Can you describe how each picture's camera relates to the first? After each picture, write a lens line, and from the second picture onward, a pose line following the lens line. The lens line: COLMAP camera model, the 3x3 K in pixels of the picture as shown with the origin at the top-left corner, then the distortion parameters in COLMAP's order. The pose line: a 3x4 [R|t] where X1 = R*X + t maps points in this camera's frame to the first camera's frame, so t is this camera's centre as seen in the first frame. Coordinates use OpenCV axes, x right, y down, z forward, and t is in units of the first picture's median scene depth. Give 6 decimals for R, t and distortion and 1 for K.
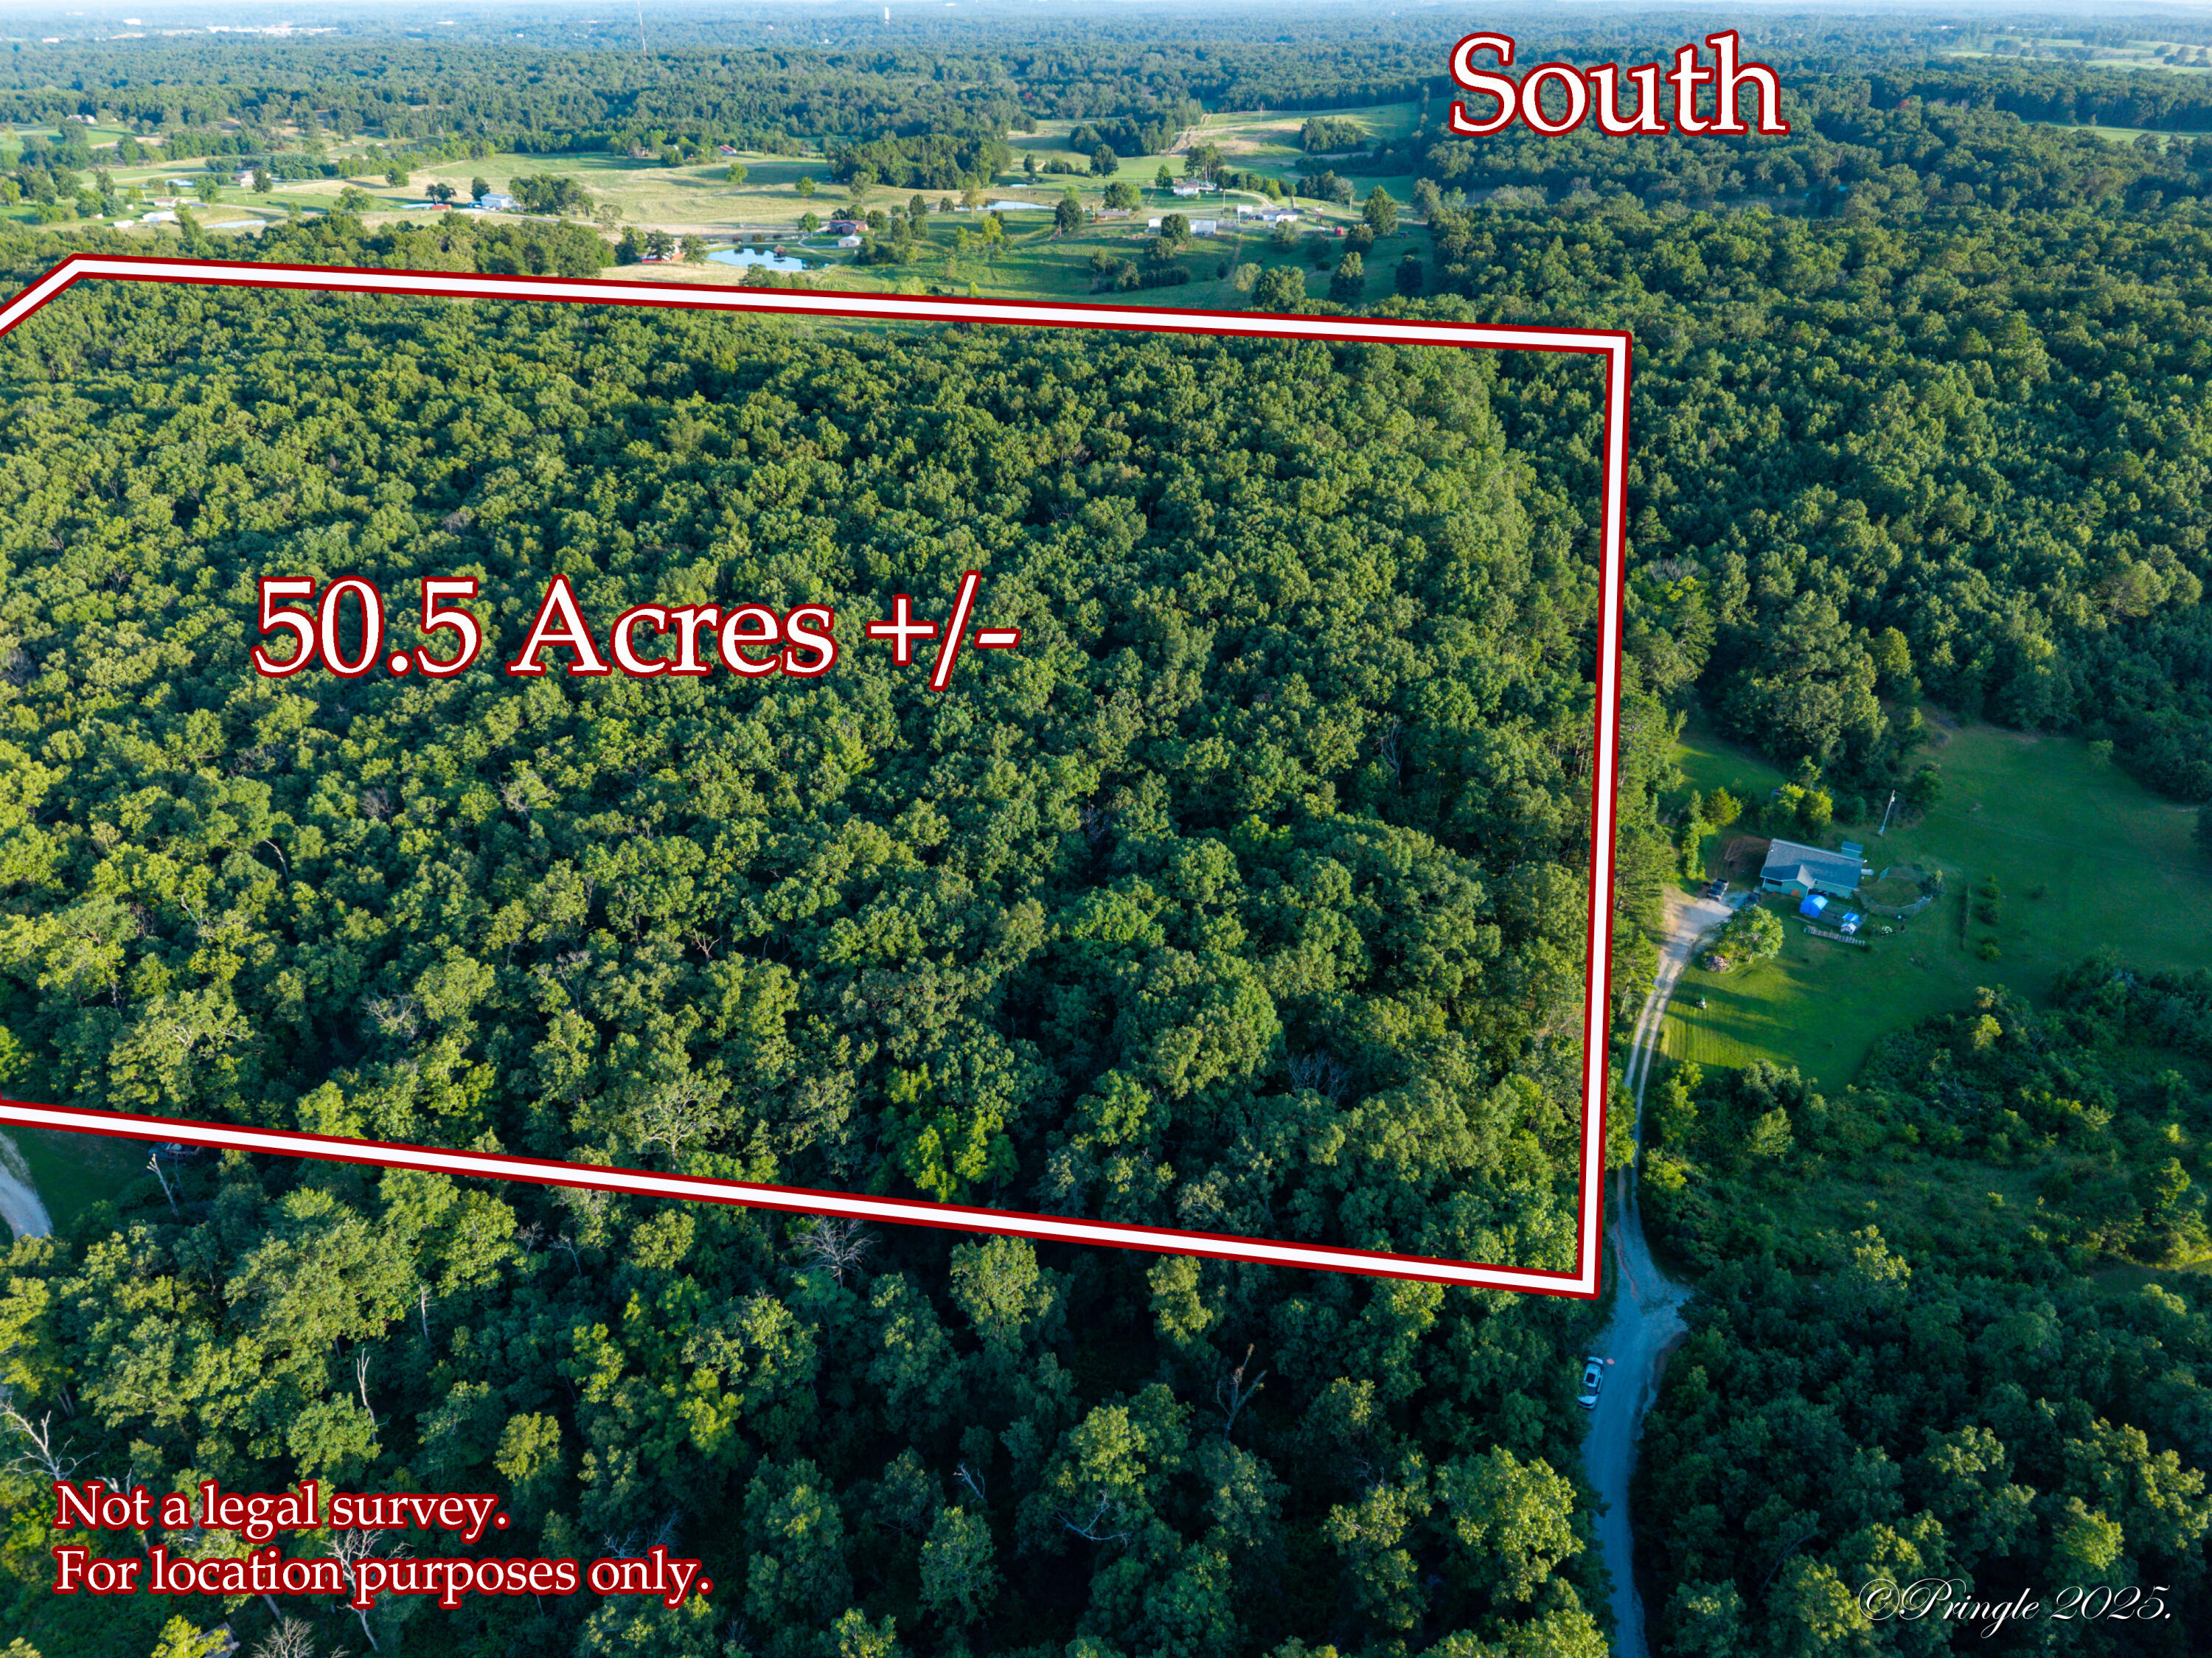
lens RADIAL K [[1515.3, 0, 1124.4], [0, 1515.3, 817.0], [0, 0, 1]] dist [0.025333, -0.021875]
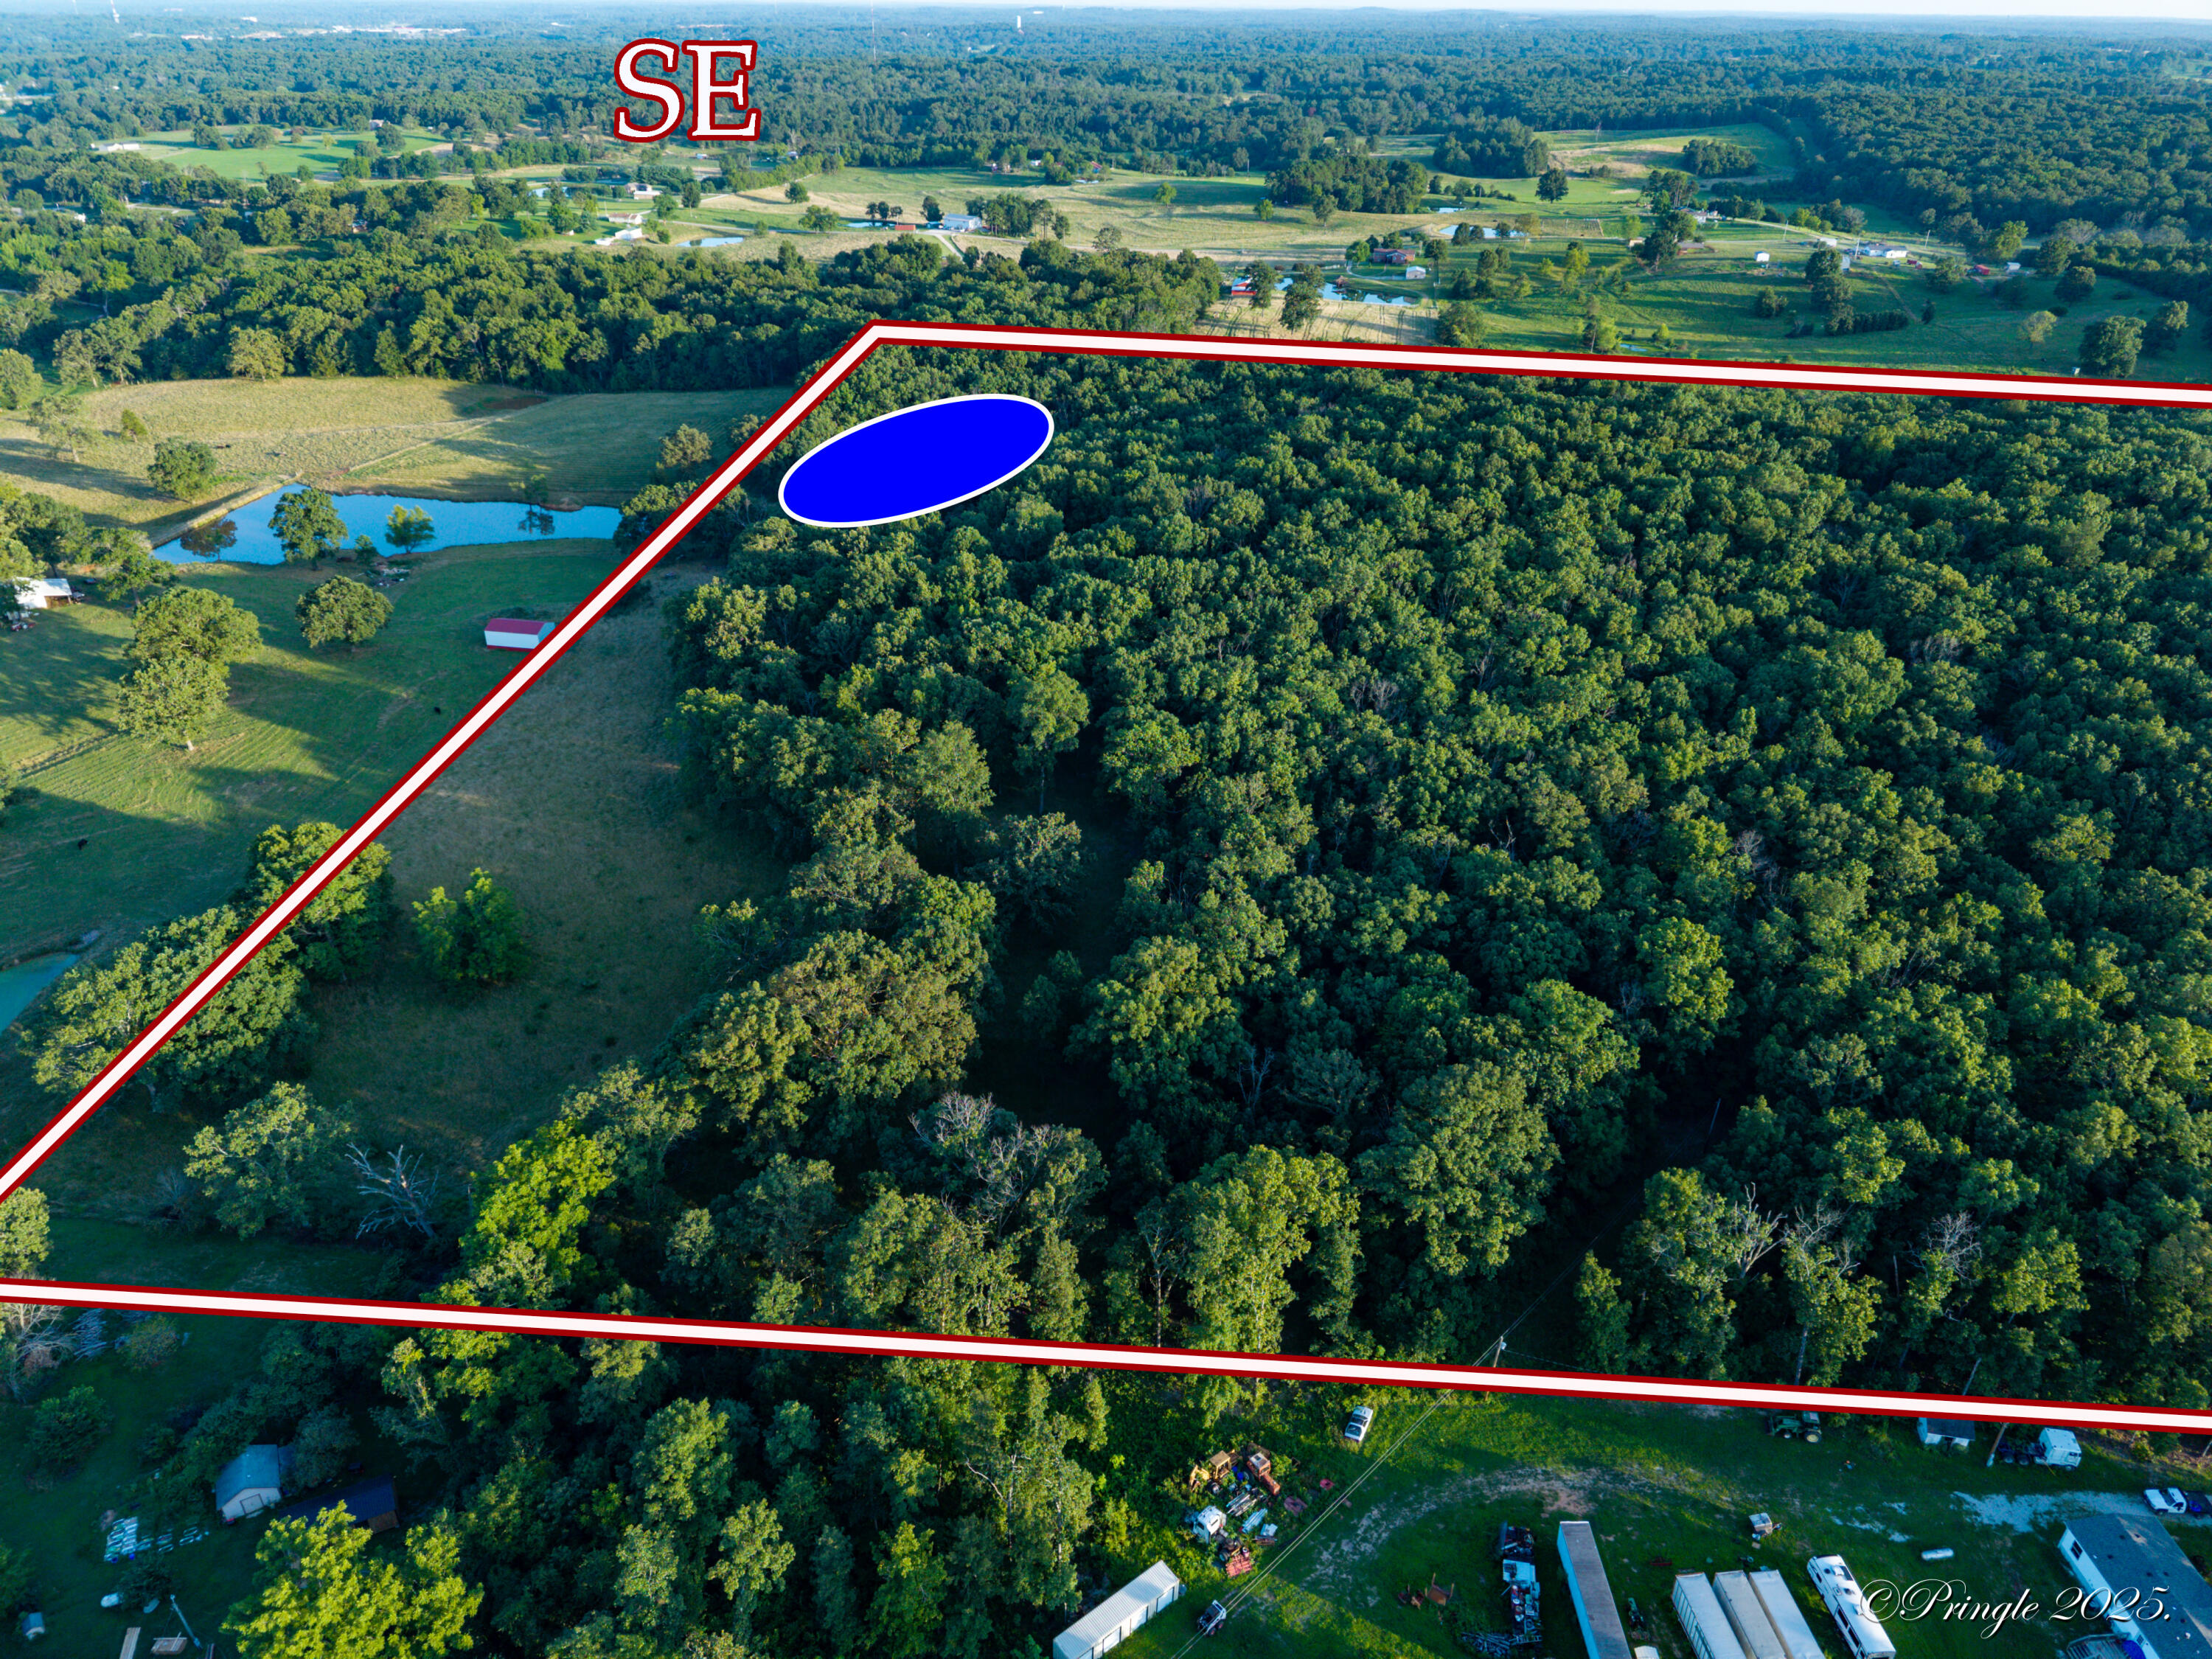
lens RADIAL K [[1515.5, 0, 1102.2], [0, 1515.5, 820.4], [0, 0, 1]] dist [0.025333, -0.021875]
pose [[0.999660, 0.020964, -0.015532, -0.818170], [-0.021003, 0.999777, -0.002343, -0.087880], [0.015480, 0.002669, 0.999877, 0.158030]]
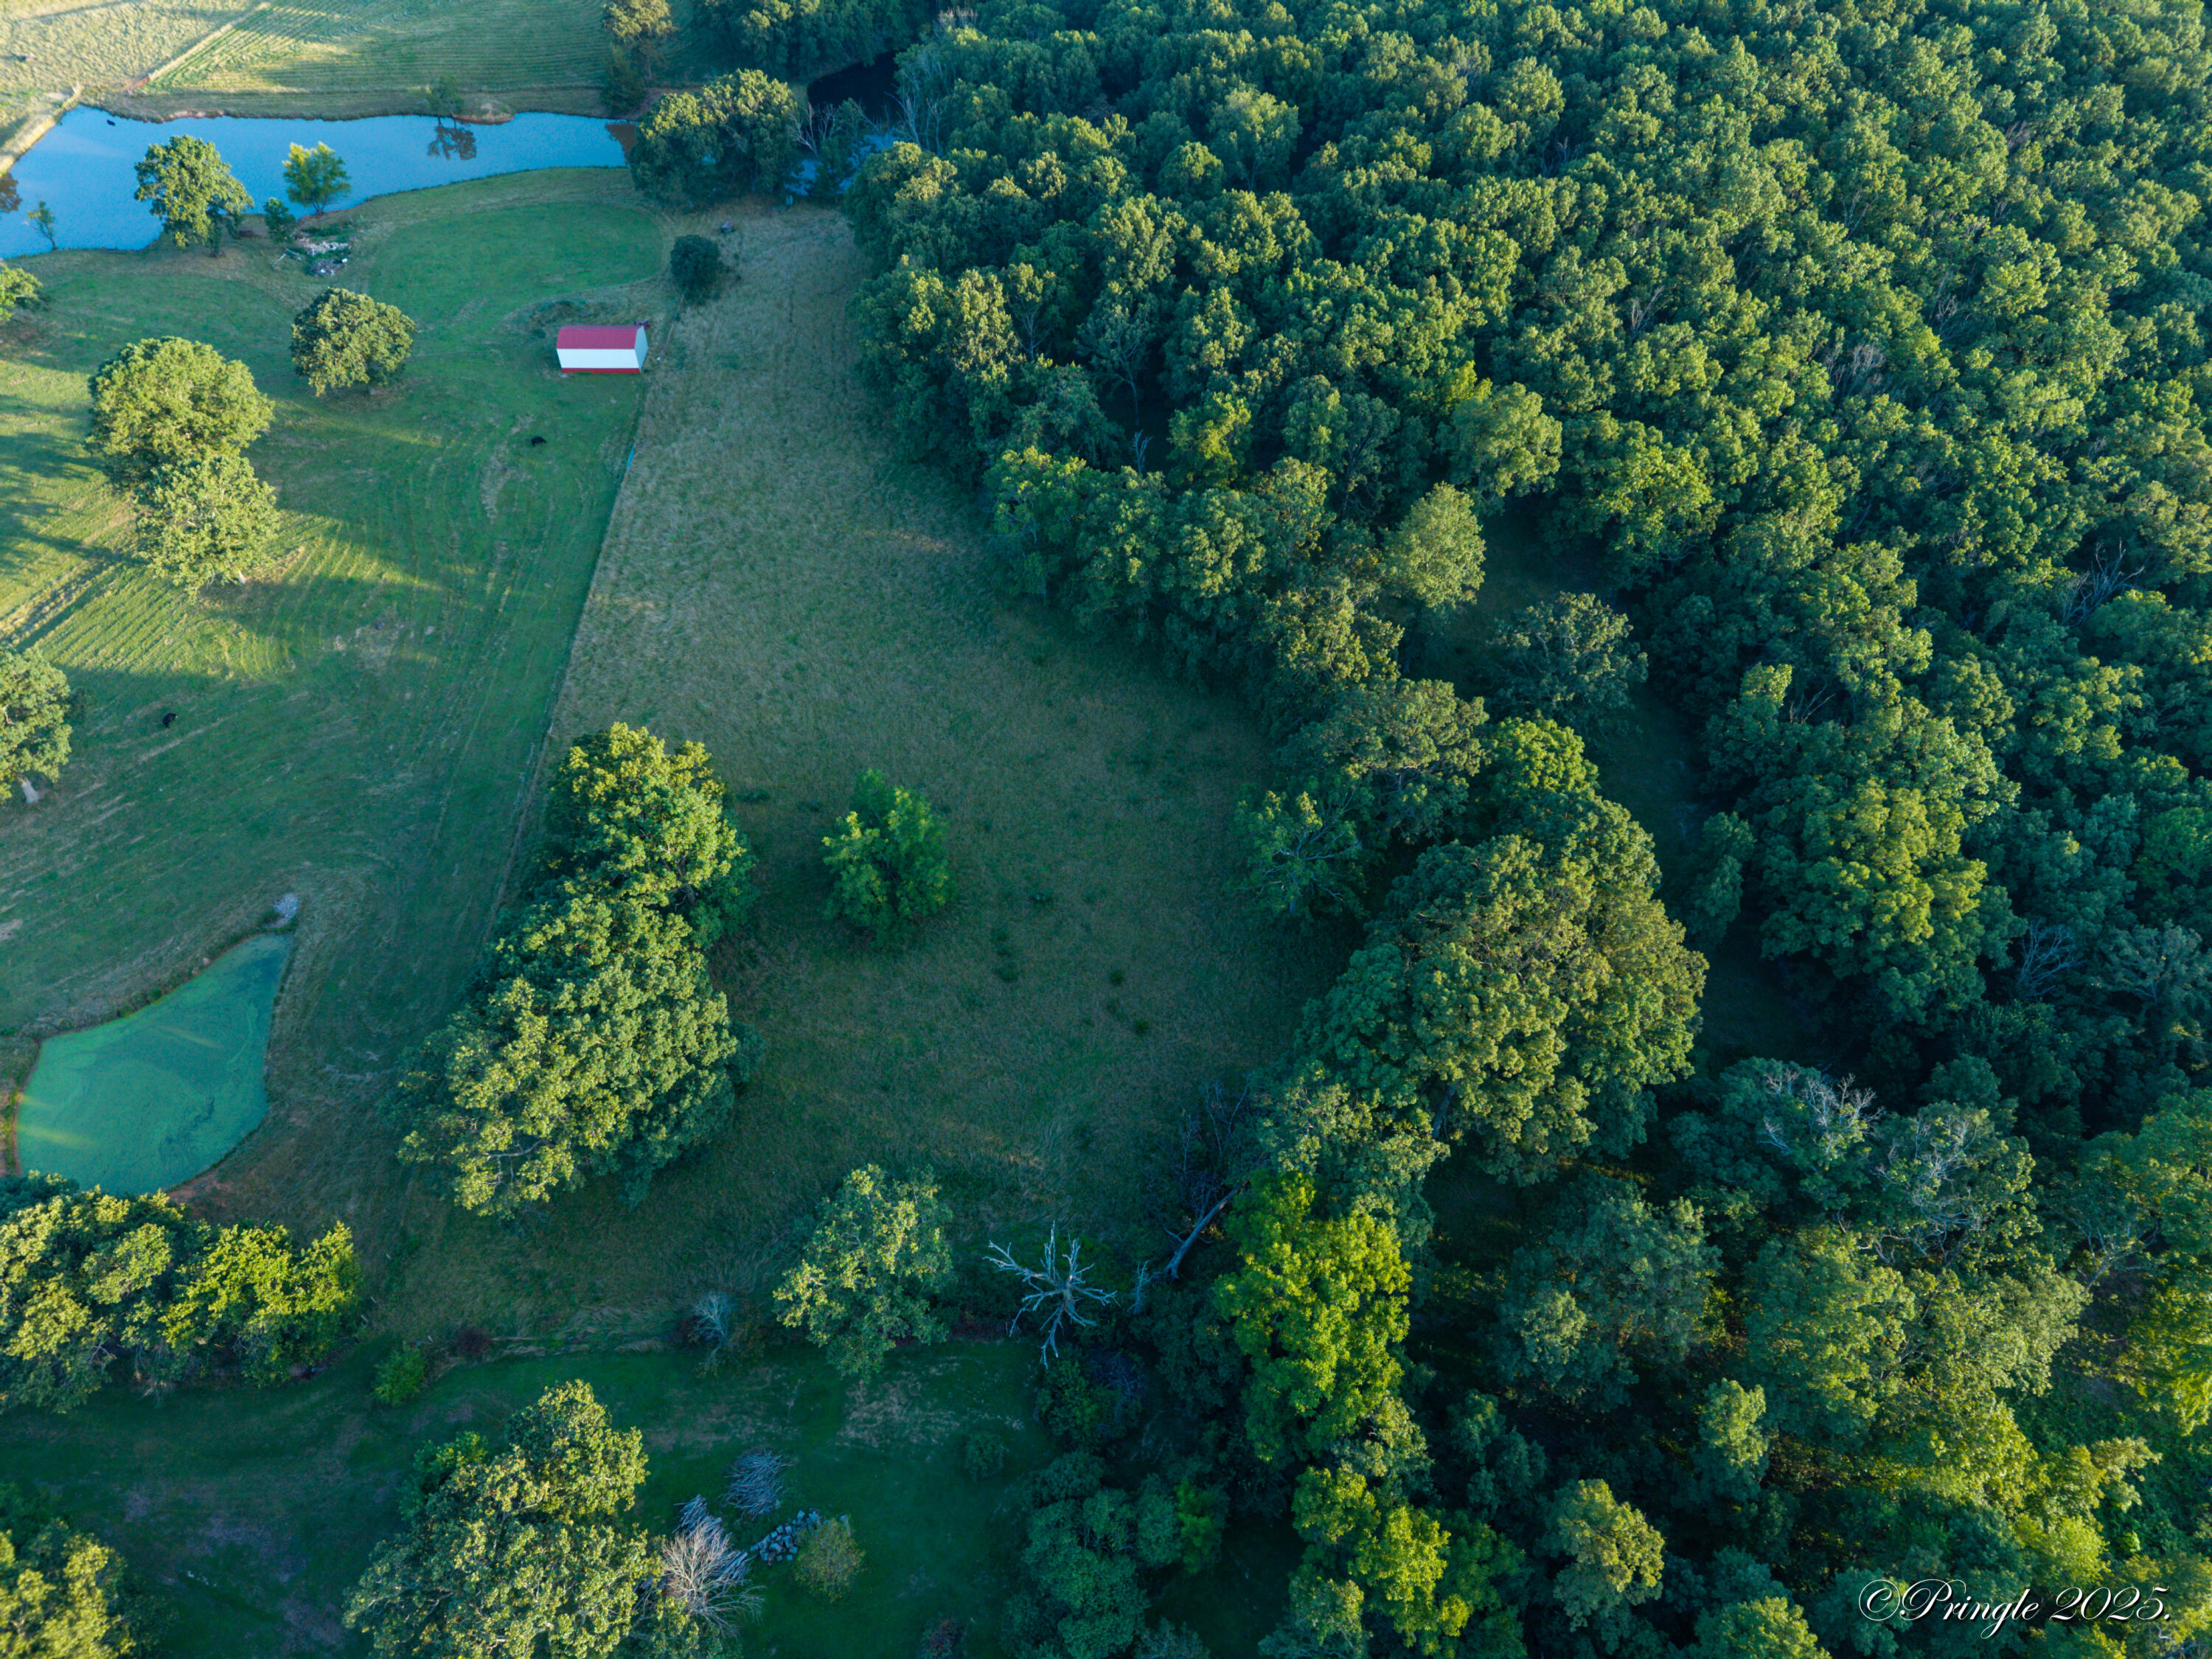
lens RADIAL K [[1515.5, 0, 1098.4], [0, 1515.5, 841.0], [0, 0, 1]] dist [0.025333, -0.021875]
pose [[0.986264, -0.113112, 0.120372, -1.079292], [0.070522, 0.947336, 0.312379, -0.184983], [-0.149367, -0.299599, 0.942300, 0.334609]]
